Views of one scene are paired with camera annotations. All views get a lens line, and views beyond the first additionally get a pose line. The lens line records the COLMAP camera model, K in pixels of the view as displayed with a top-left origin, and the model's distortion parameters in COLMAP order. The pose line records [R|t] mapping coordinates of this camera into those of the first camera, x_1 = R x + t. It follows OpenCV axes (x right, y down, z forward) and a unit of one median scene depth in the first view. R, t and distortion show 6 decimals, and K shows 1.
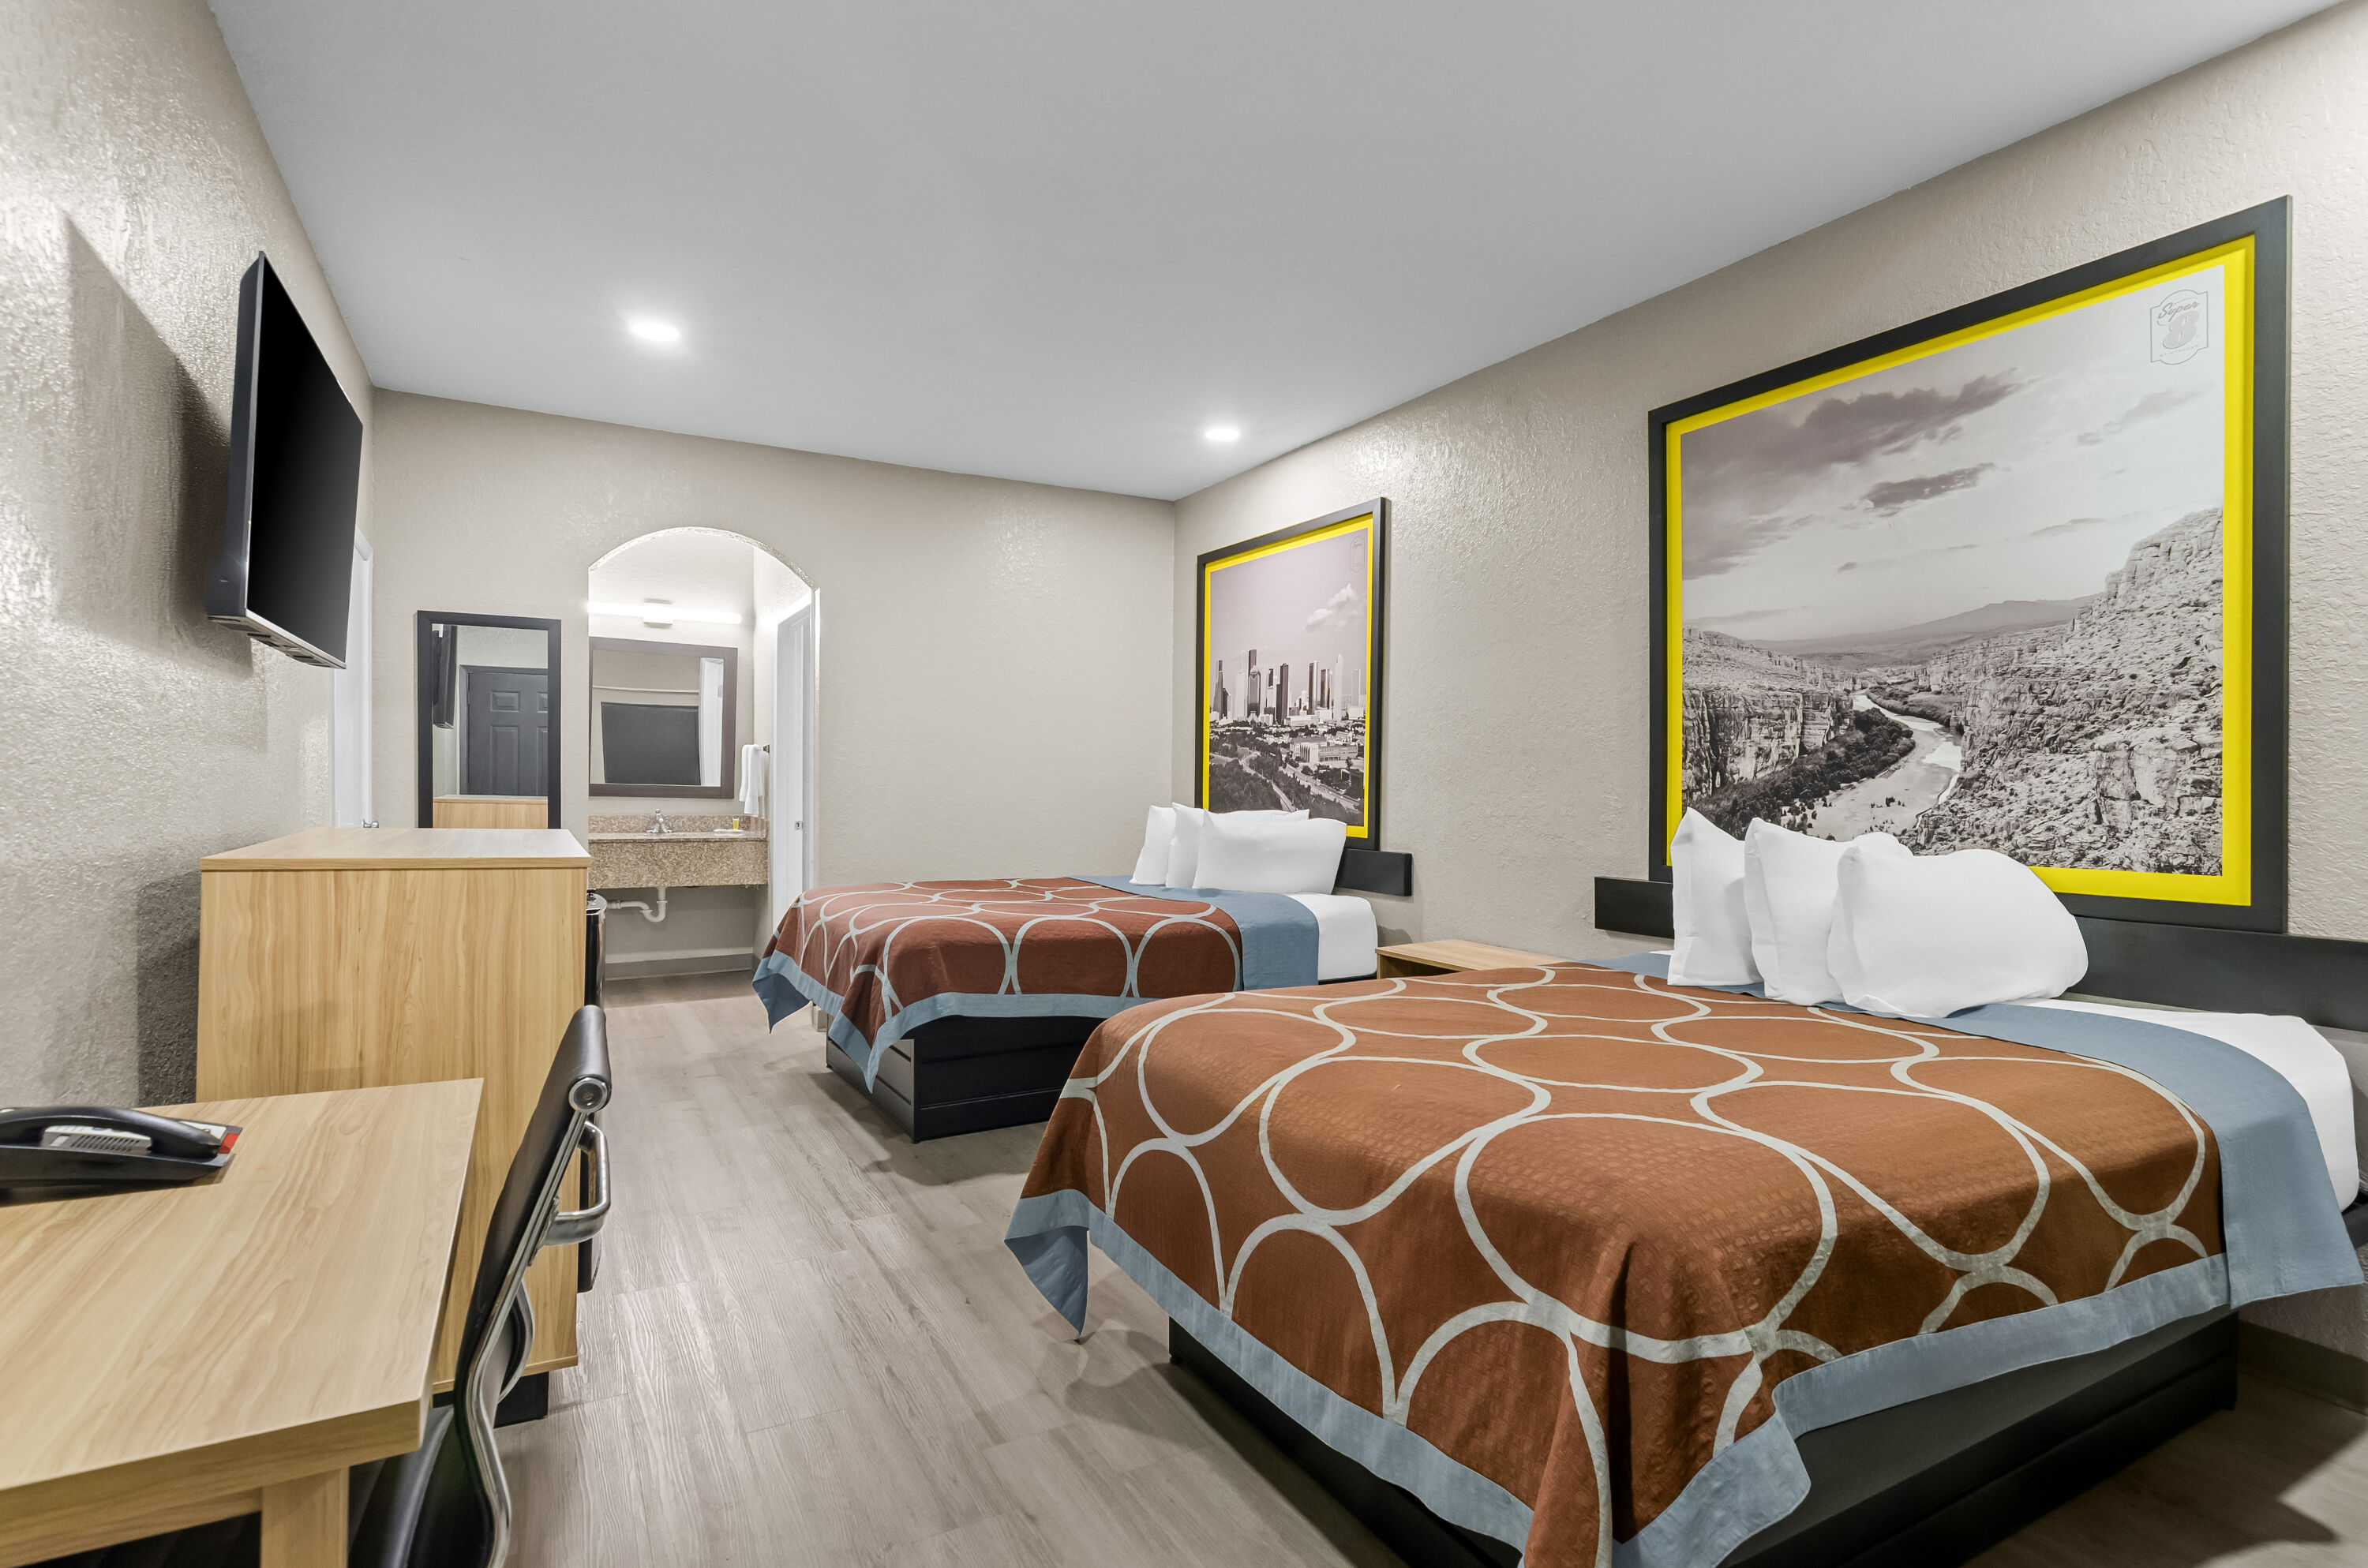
lens RADIAL K [[1151.6, 0, 1182.3], [0, 1151.6, 820.6], [0, 0, 1]] dist [-0.000580, -0.000177]
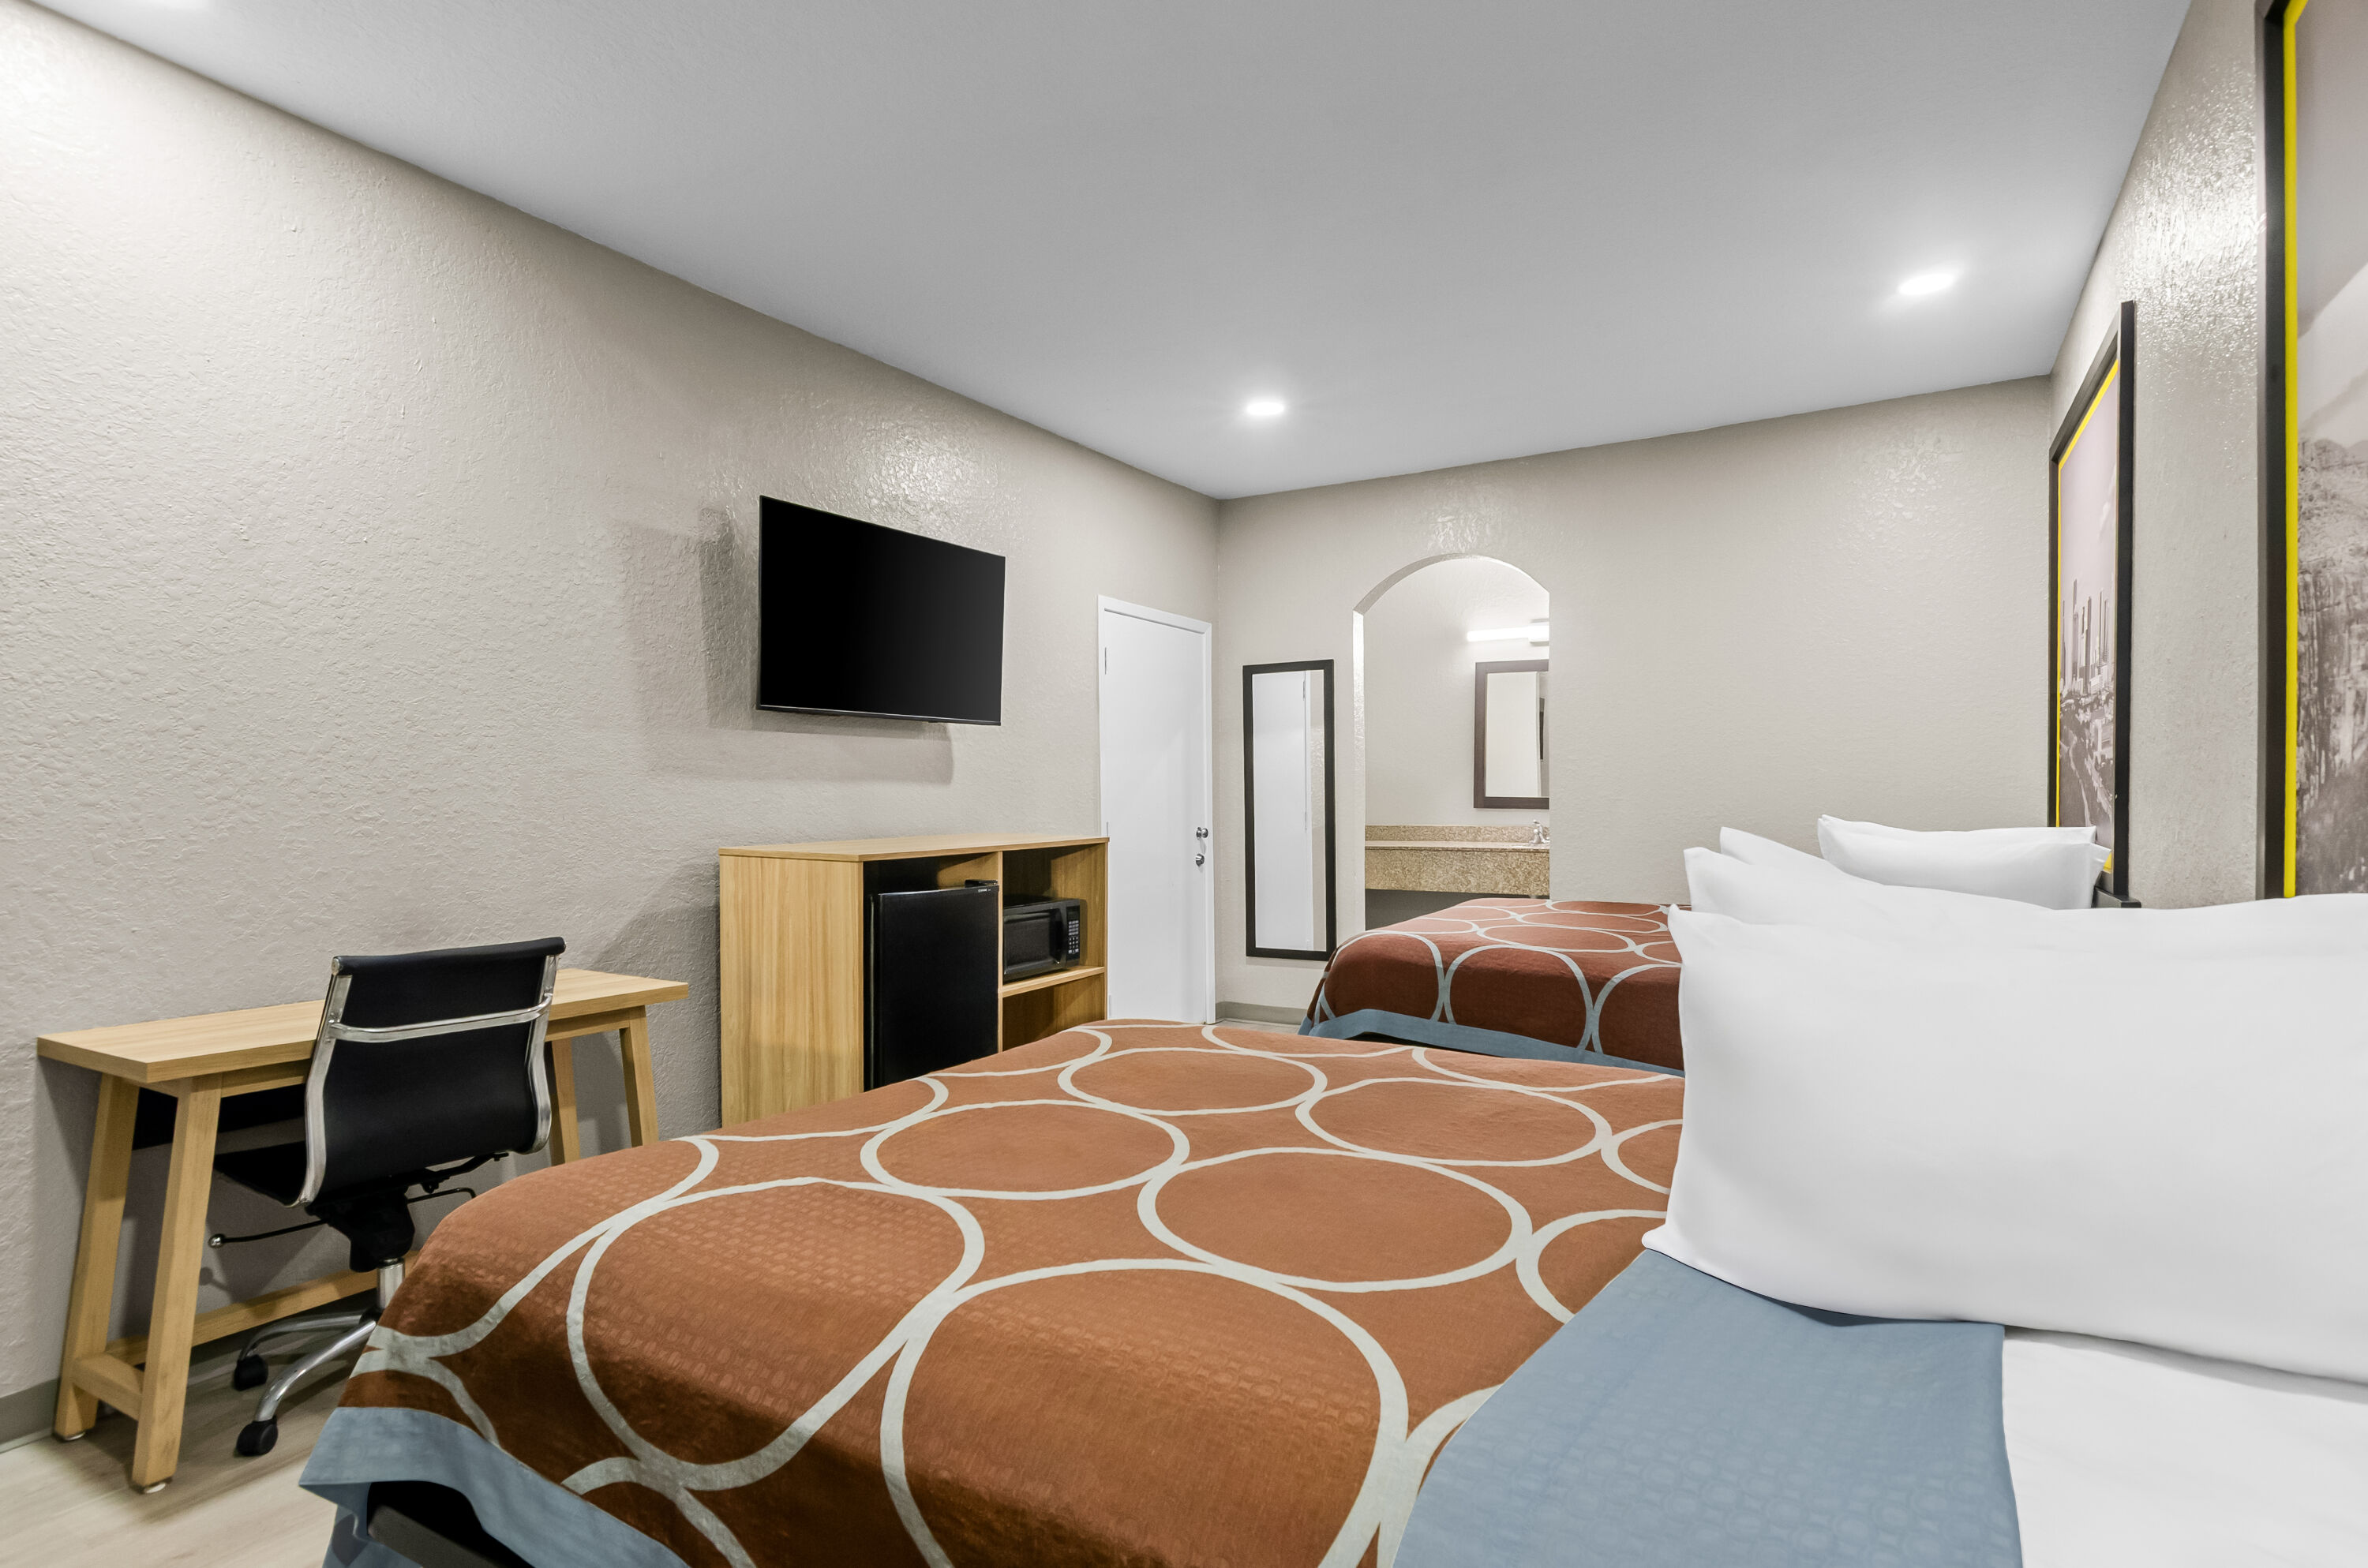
lens RADIAL K [[1176.8, 0, 1192.5], [0, 1176.8, 852.2], [0, 0, 1]] dist [0.000207, -0.000217]
pose [[0.519658, 0.027252, -0.853940, 0.552577], [-0.011641, 0.999624, 0.024818, -0.007584], [0.854295, -0.002956, 0.519780, 0.334959]]
